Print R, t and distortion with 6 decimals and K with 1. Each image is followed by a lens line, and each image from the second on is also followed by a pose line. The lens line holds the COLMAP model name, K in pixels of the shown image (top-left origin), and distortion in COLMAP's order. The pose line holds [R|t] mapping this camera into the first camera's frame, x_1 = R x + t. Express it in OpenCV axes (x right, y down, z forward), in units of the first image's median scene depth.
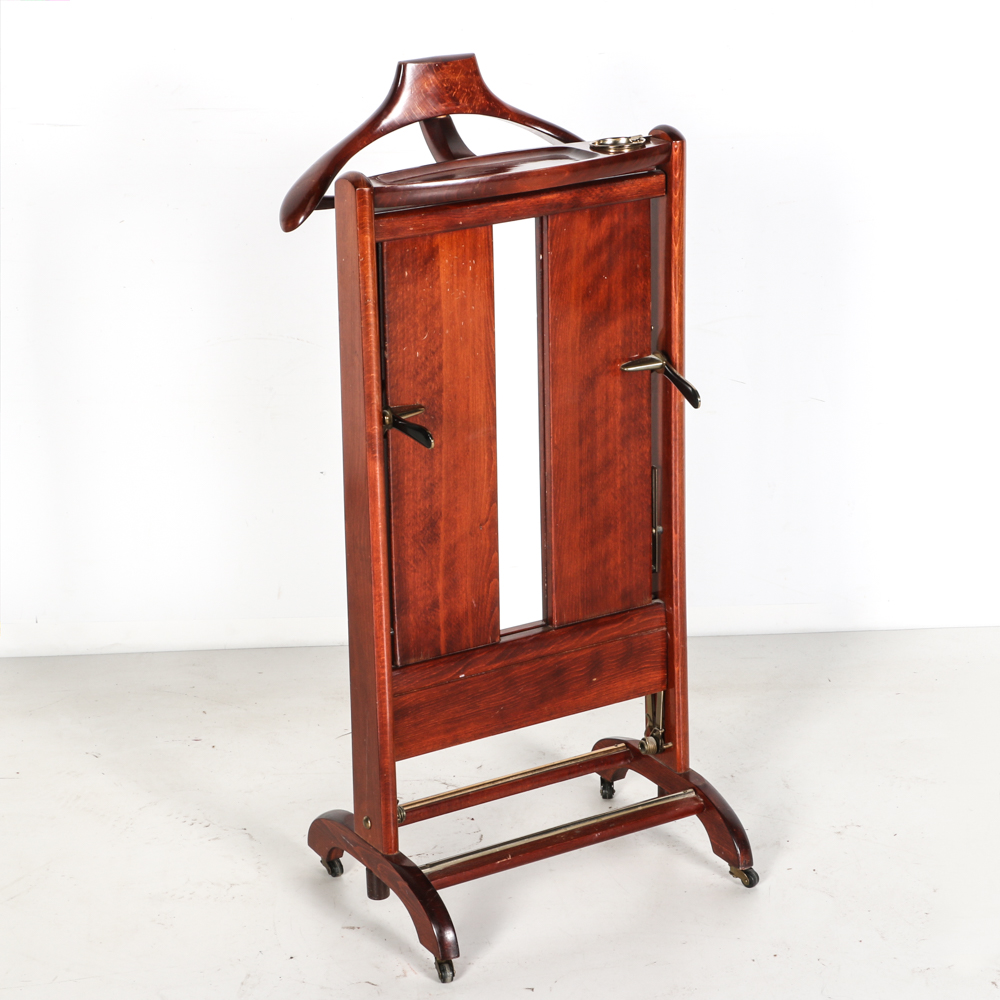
lens RADIAL K [[2675.5, 0, 500.0], [0, 2675.5, 500.0], [0, 0, 1]] dist [0.053114, 0.291746]
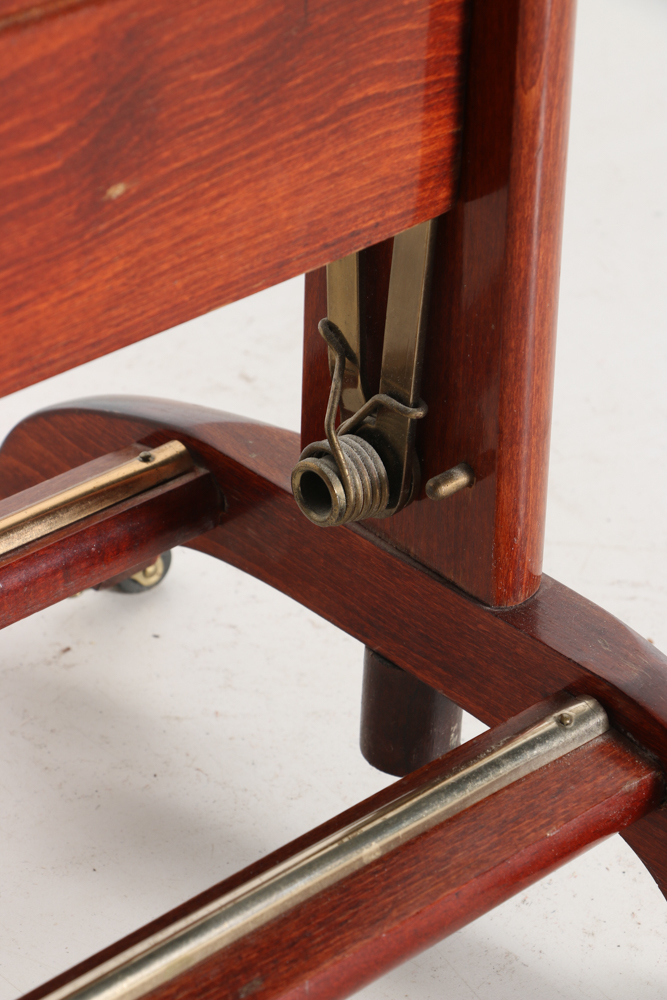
lens RADIAL K [[3292.2, 0, 333.5], [0, 3292.2, 500.0], [0, 0, 1]] dist [0.069685, 0.565926]
pose [[0.974913, -0.069744, 0.211377, 0.002679], [0.022082, 0.975263, 0.219944, 0.041715], [-0.221488, -0.209759, 0.952336, 0.822448]]
